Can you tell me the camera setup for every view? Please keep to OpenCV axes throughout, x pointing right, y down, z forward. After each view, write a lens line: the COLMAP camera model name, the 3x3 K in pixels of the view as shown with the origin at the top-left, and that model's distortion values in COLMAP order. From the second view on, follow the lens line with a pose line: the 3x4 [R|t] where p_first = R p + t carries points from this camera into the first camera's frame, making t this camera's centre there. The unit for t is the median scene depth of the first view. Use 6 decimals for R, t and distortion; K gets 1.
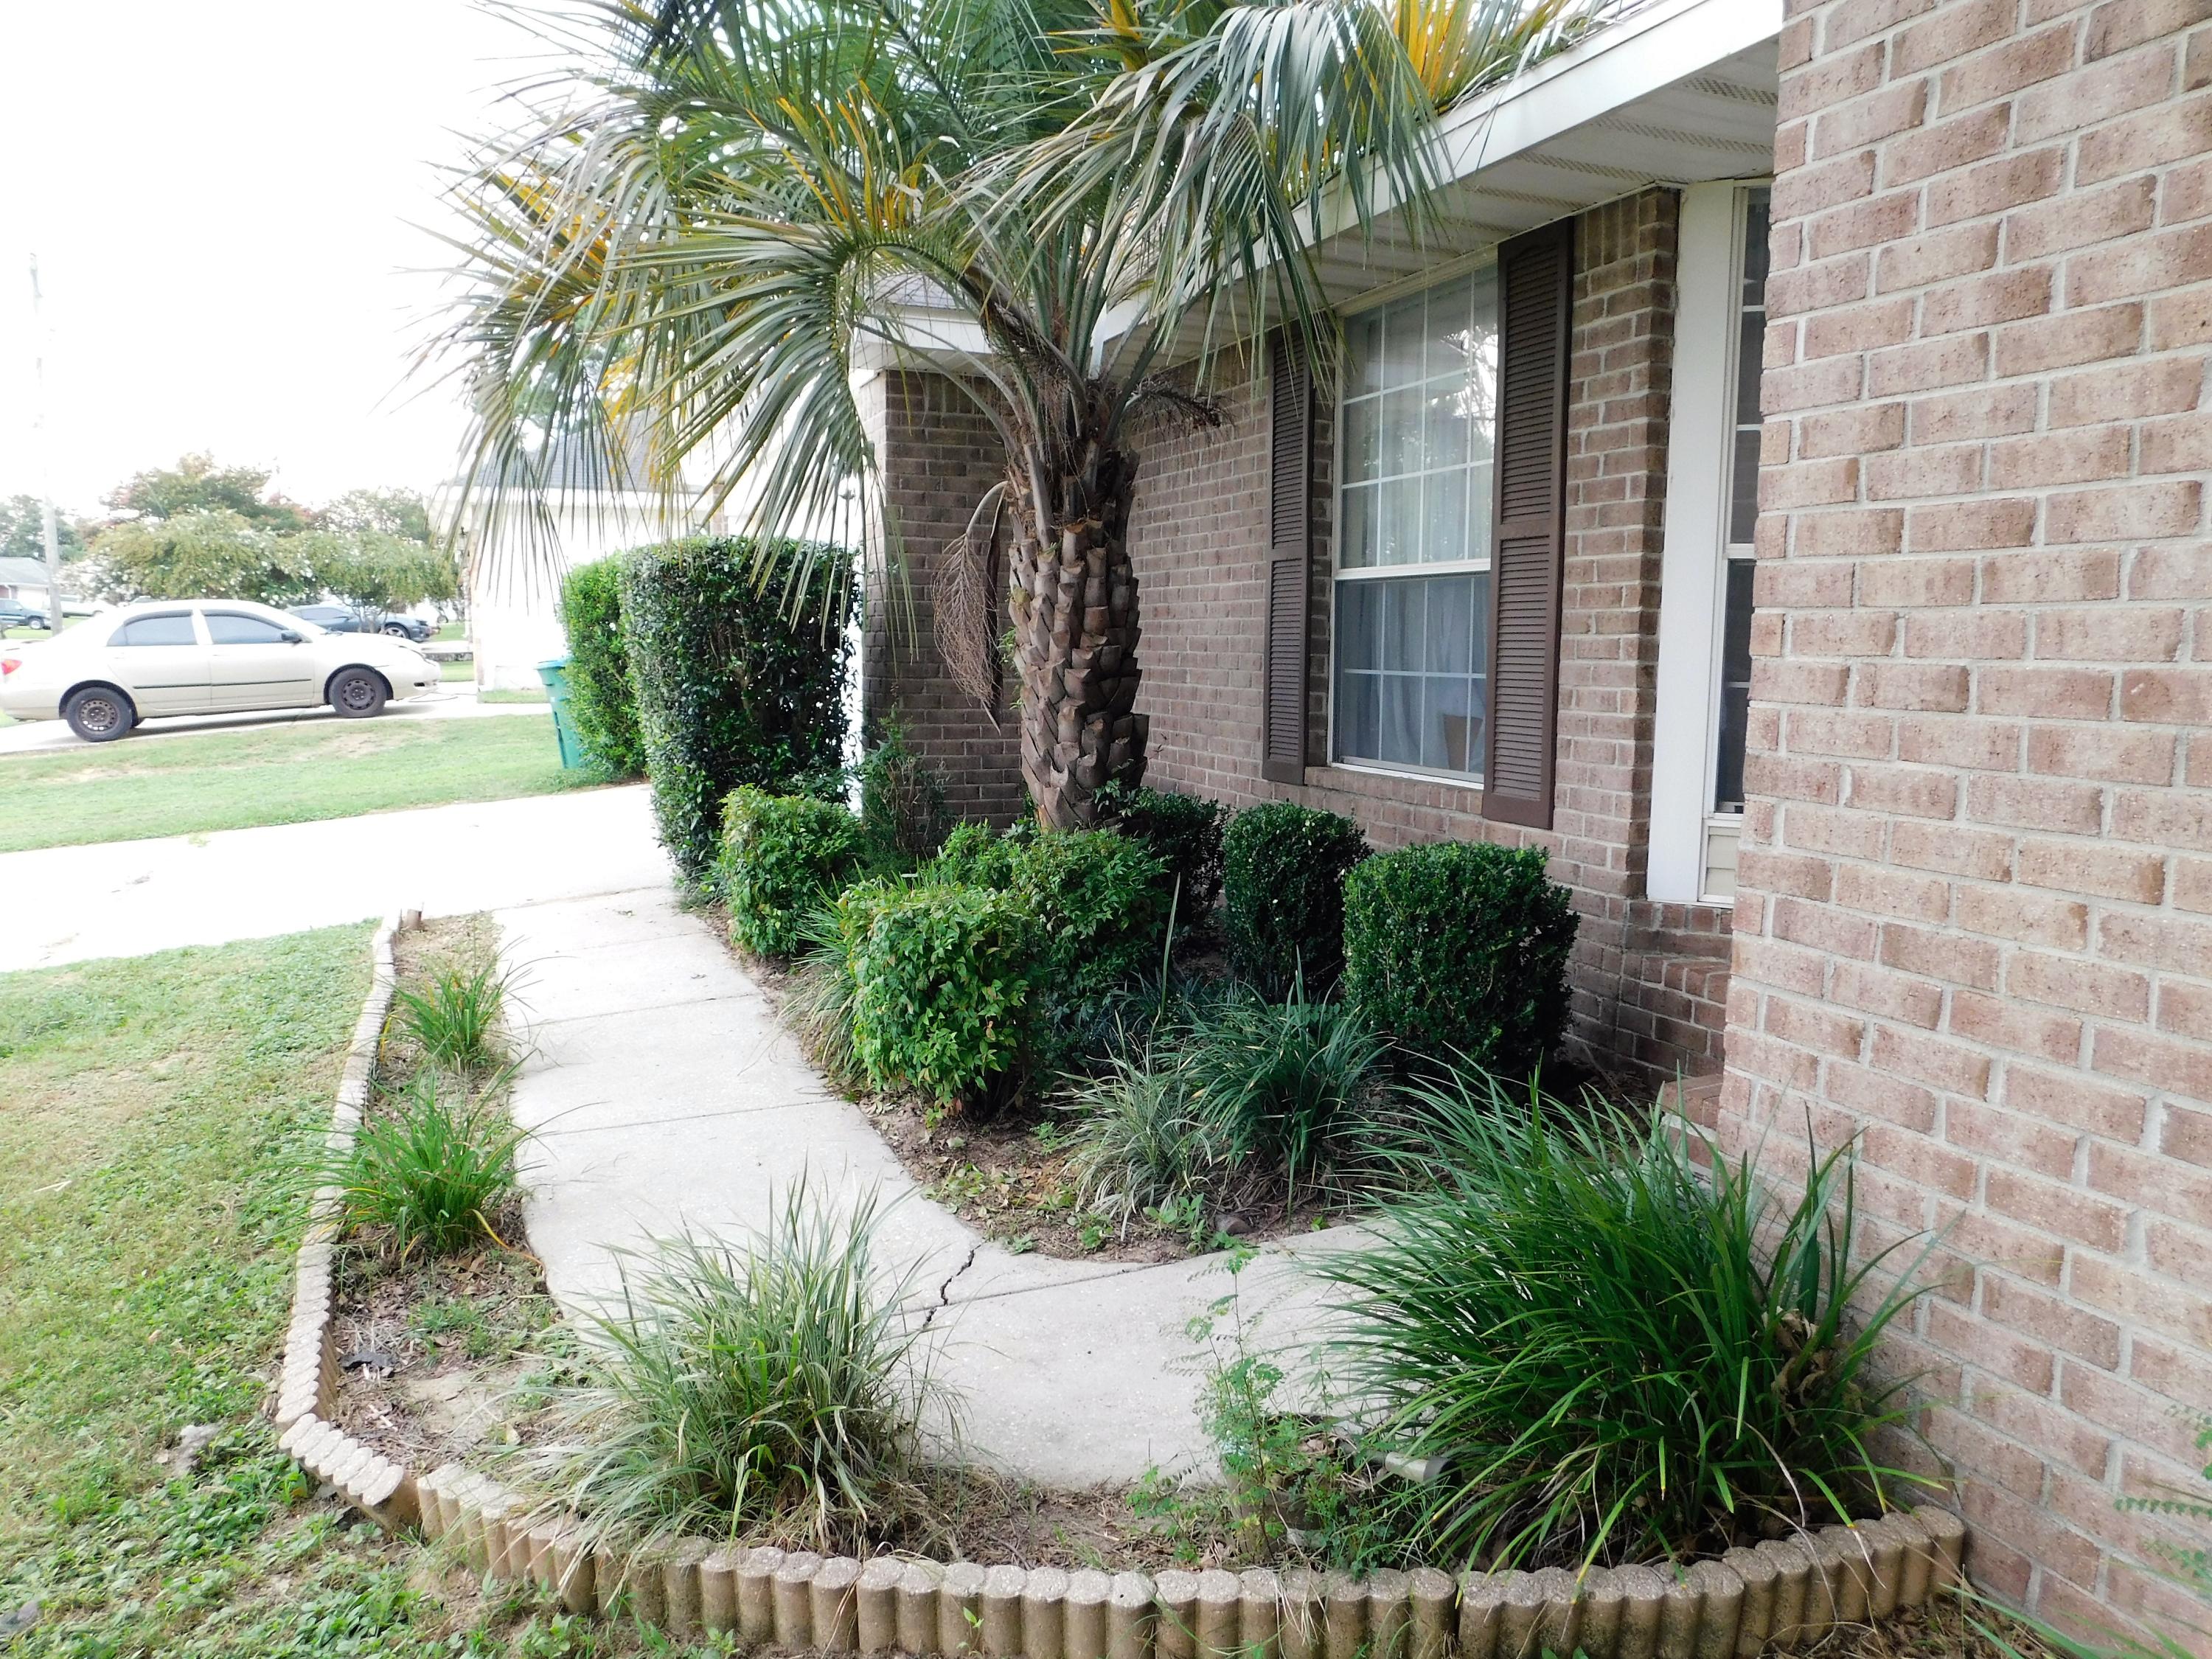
lens RADIAL K [[1534.3, 0, 1116.8], [0, 1534.3, 828.1], [0, 0, 1]] dist [0.004738, 0.003805]
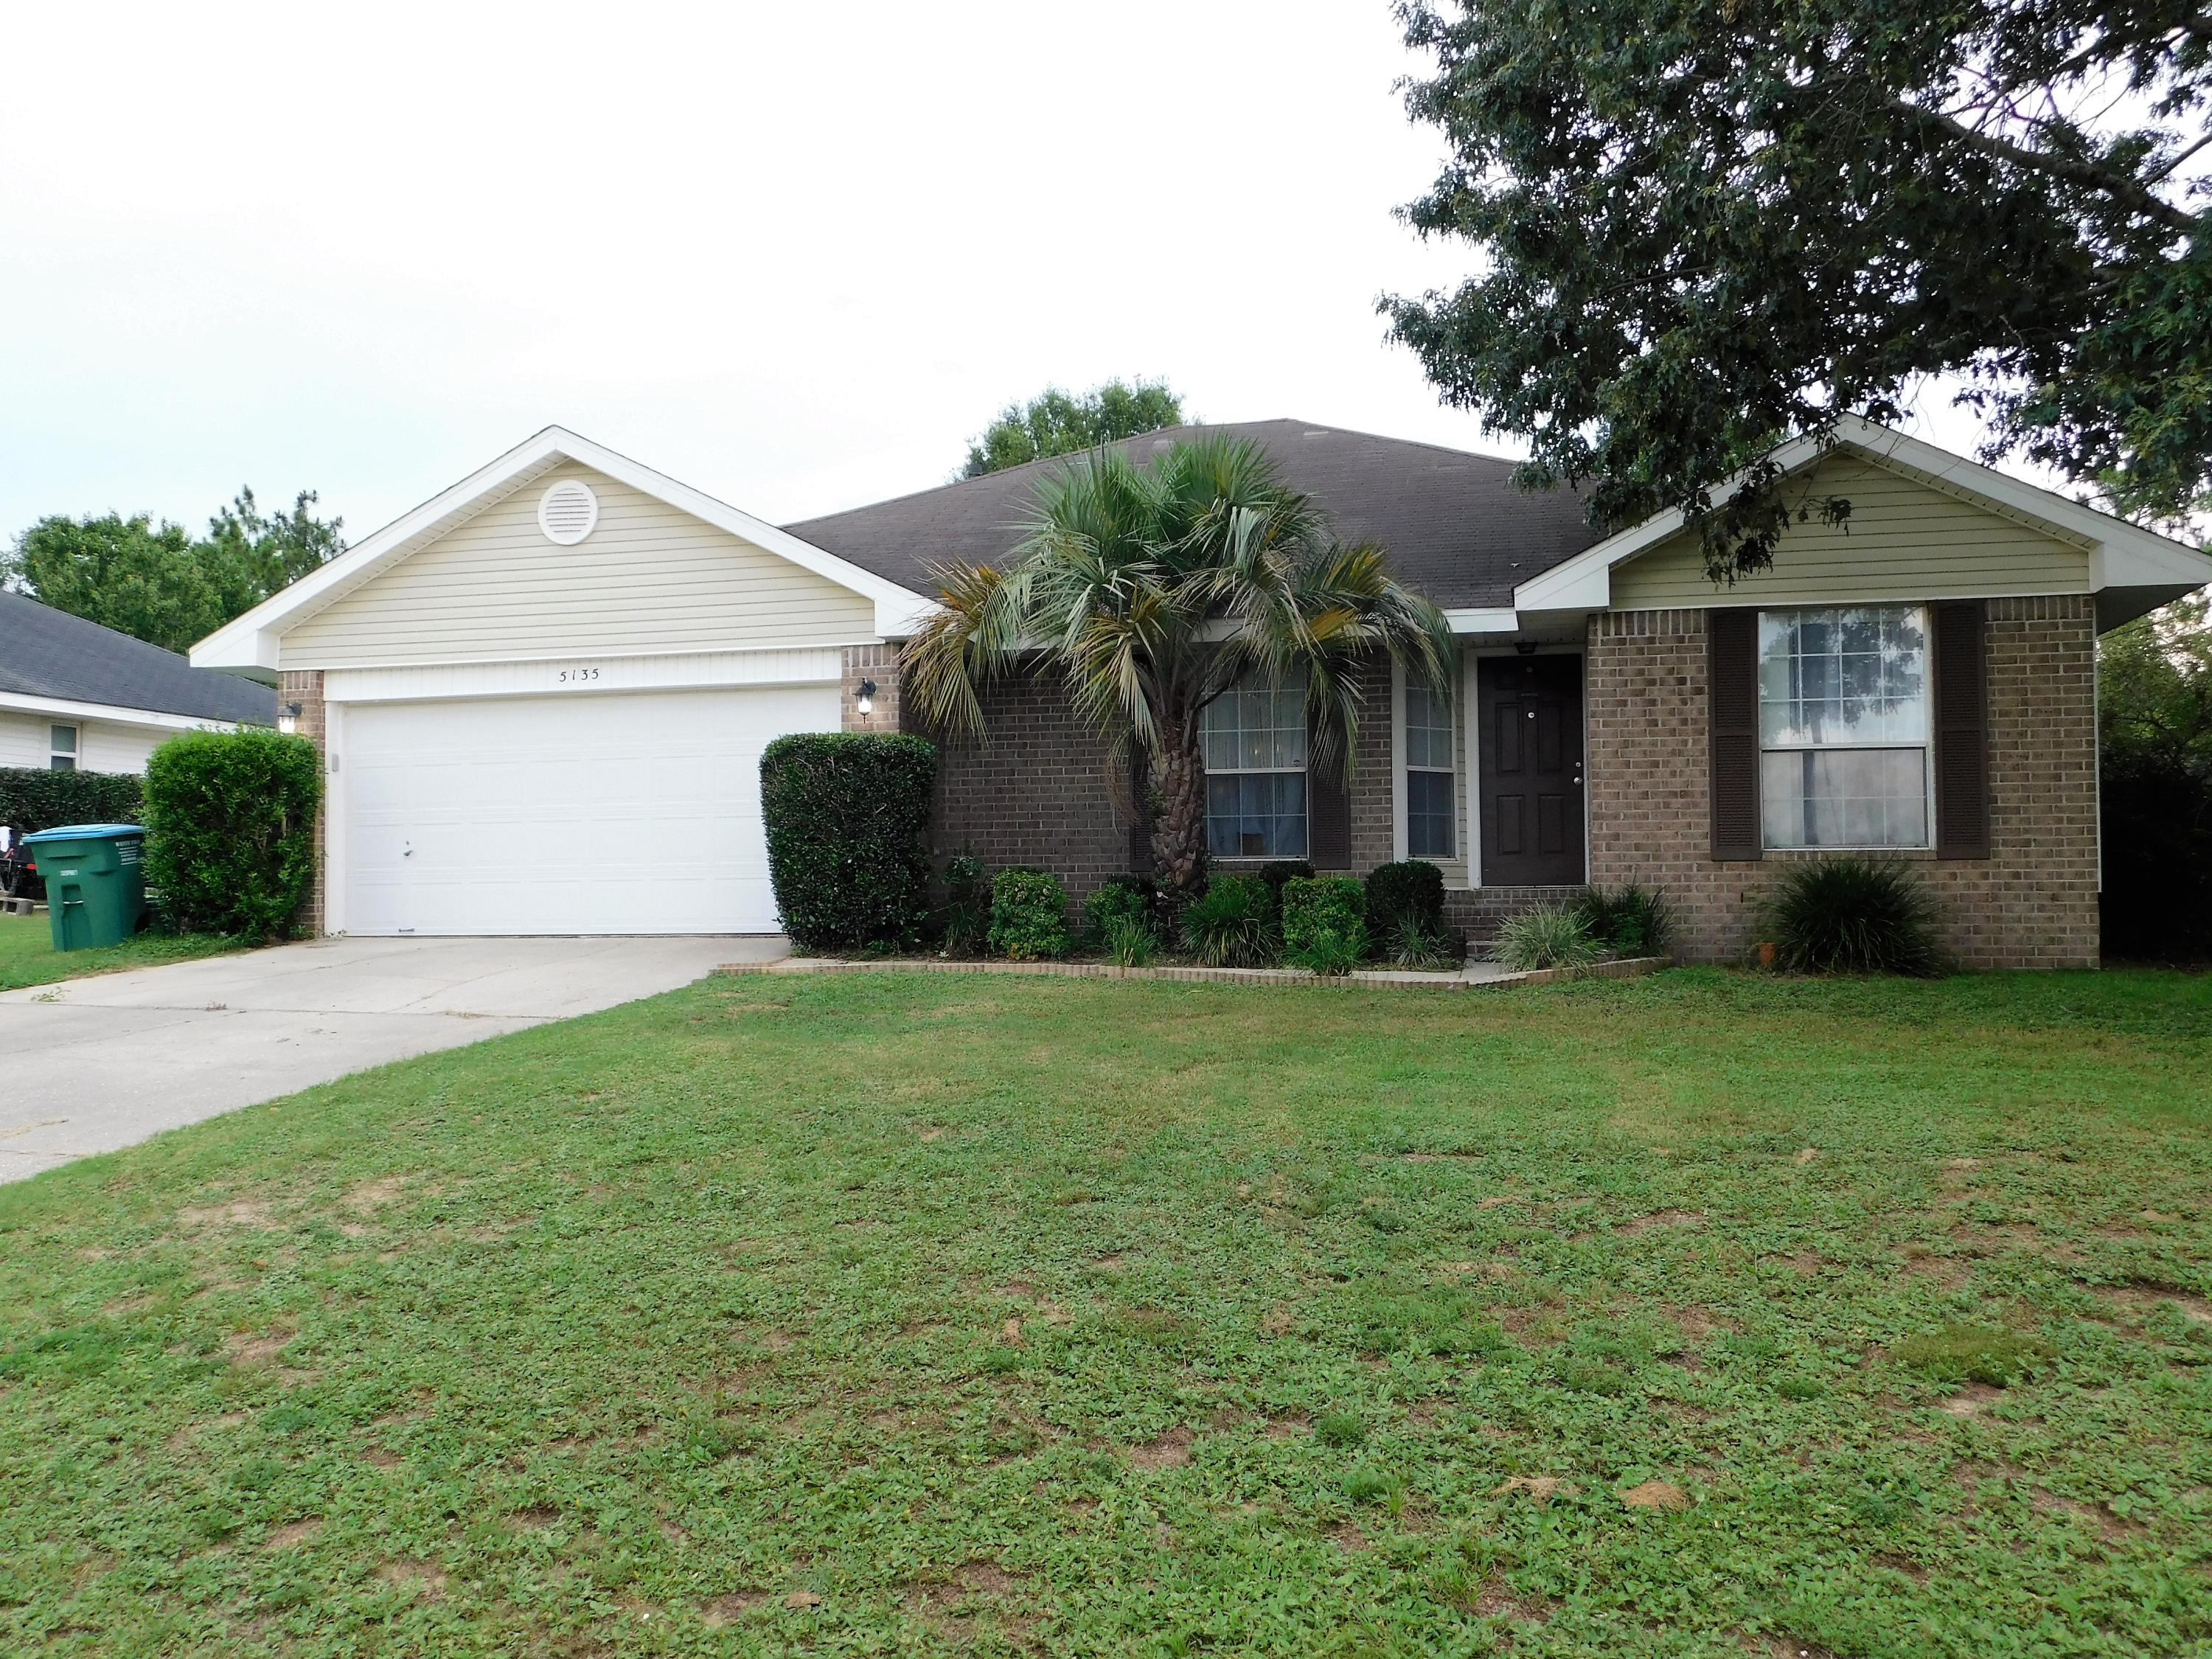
lens RADIAL K [[1786.0, 0, 1116.4], [0, 1786.0, 837.8], [0, 0, 1]] dist [0.014254, -0.015725]
pose [[0.589841, 0.006418, 0.807494, -5.405869], [0.110522, 0.989917, -0.088600, 0.391478], [-0.799920, 0.141505, 0.583184, -1.074929]]
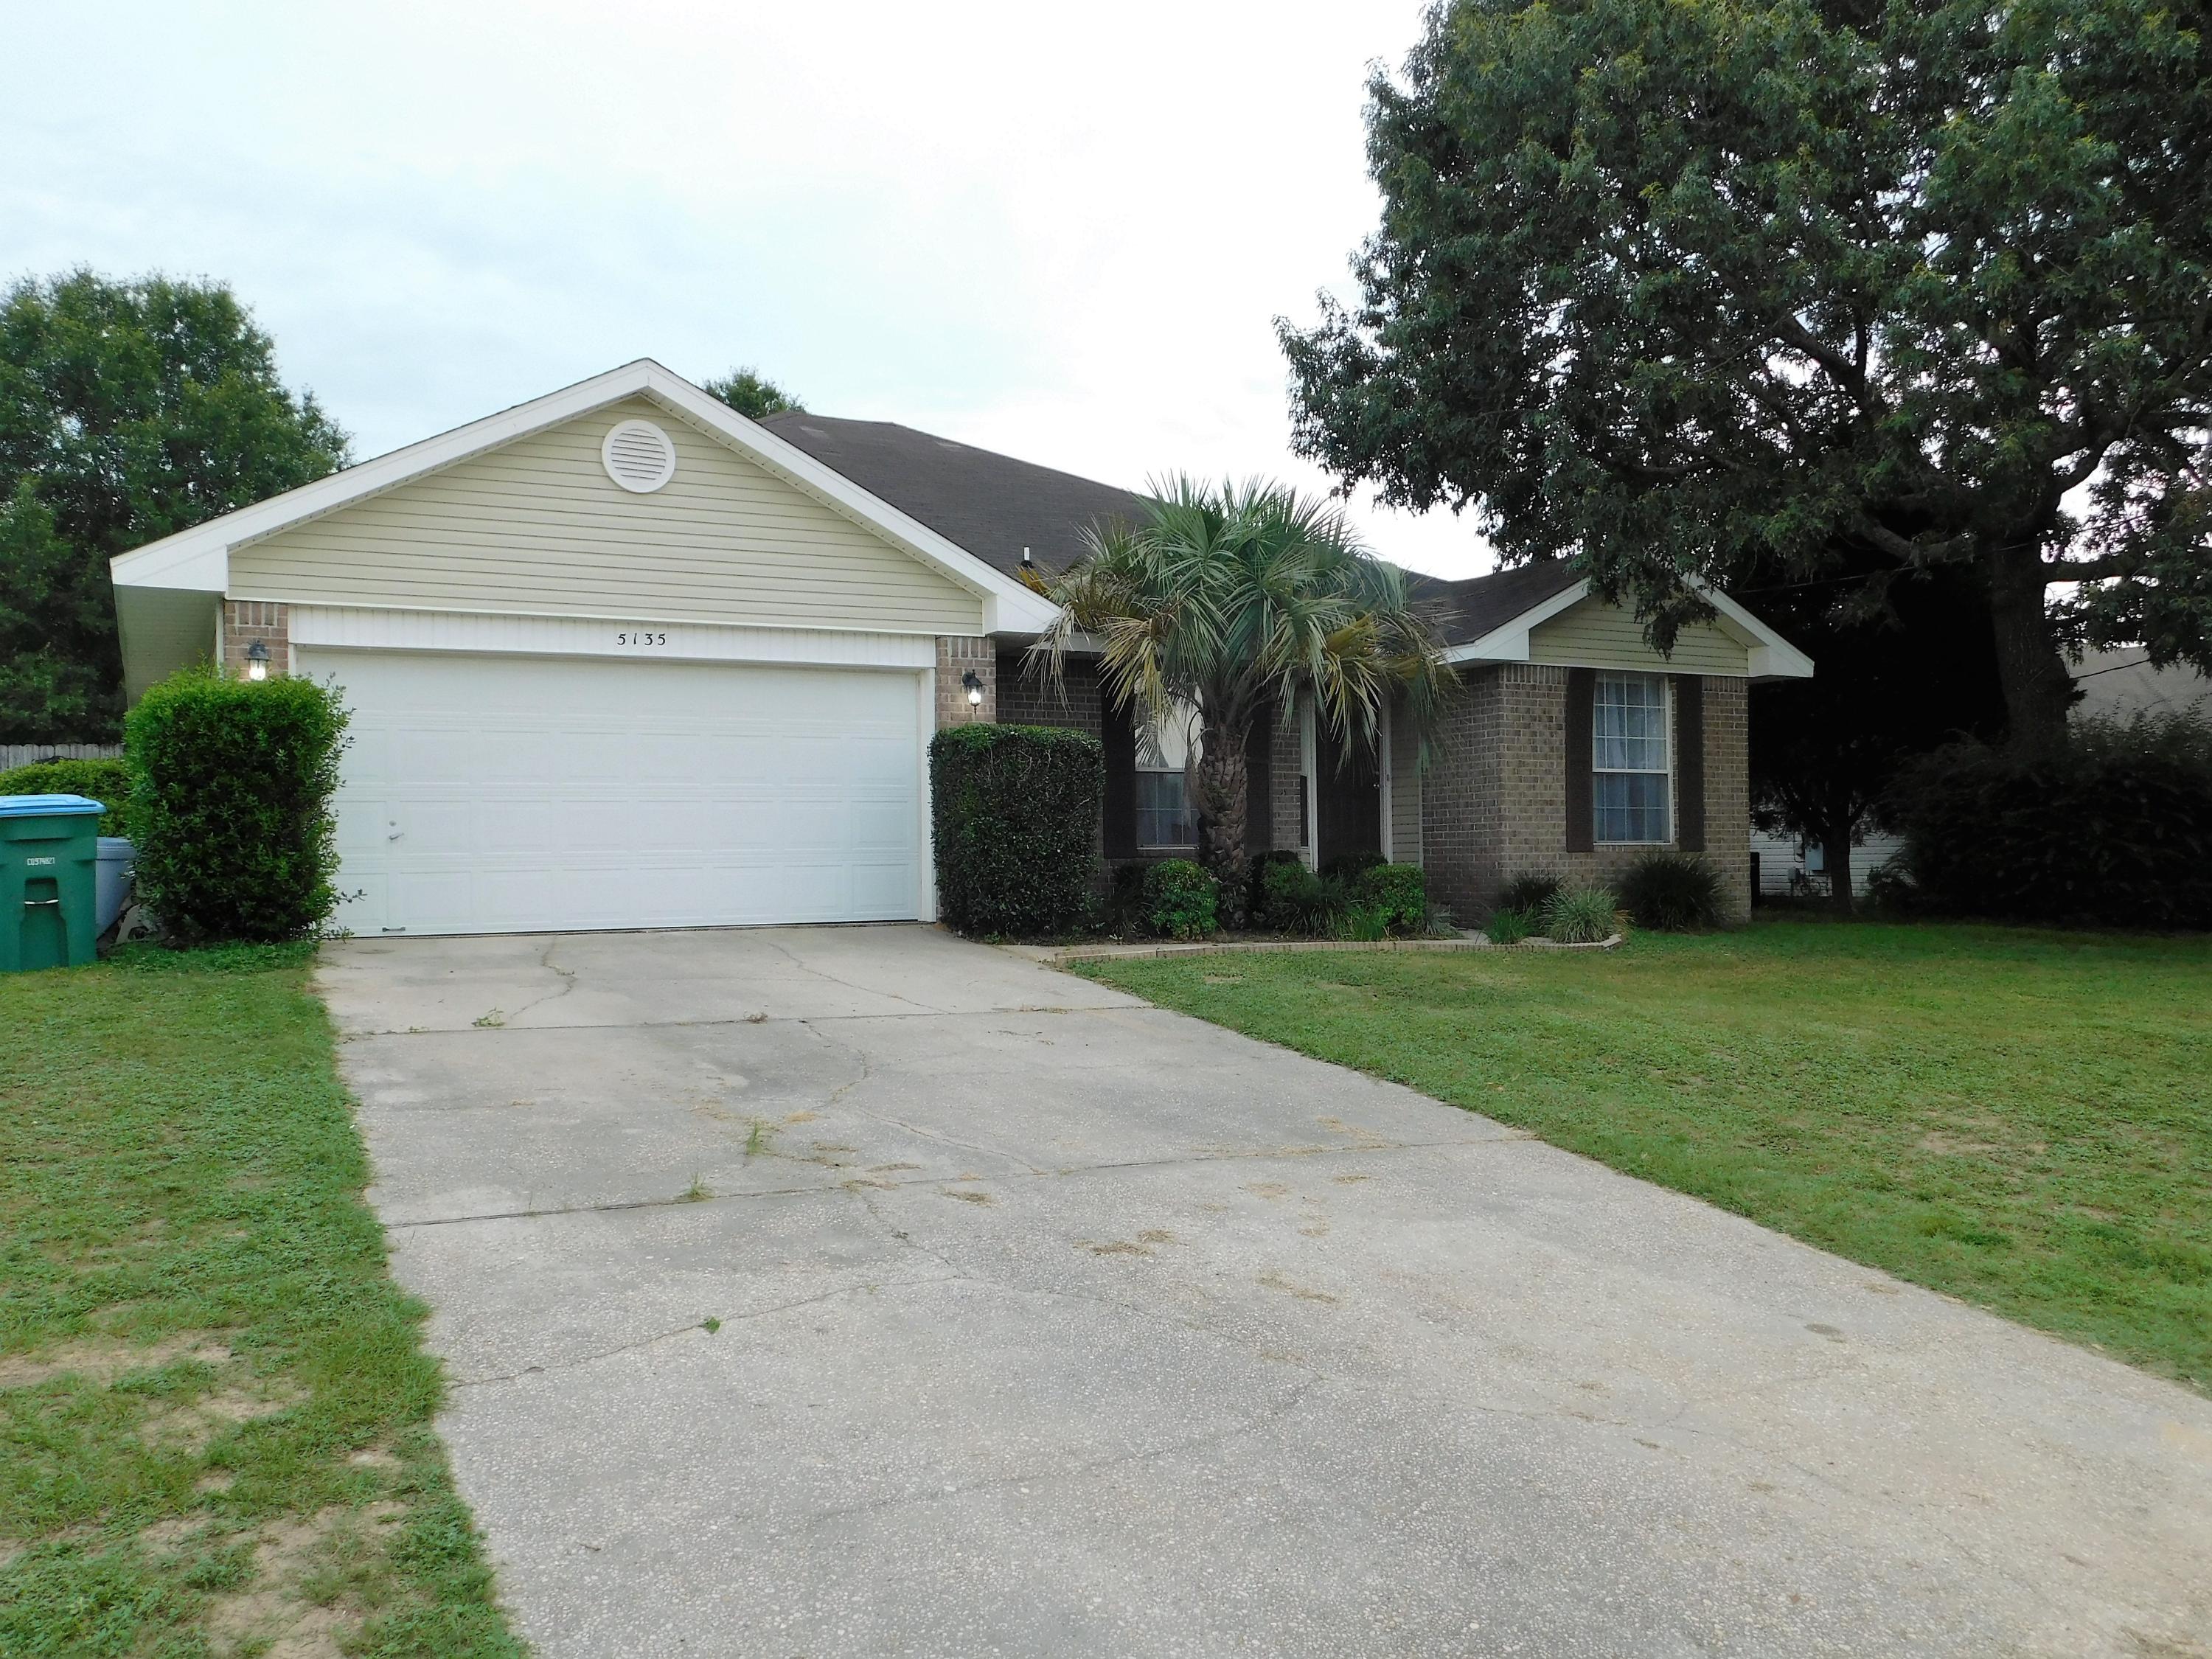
lens RADIAL K [[1786.0, 0, 1115.9], [0, 1786.0, 842.2], [0, 0, 1]] dist [0.014254, -0.015725]
pose [[-0.086484, -0.005834, 0.996236, -7.385110], [0.125478, 0.991956, 0.016701, -0.284320], [-0.988320, 0.126450, -0.085056, 3.583355]]
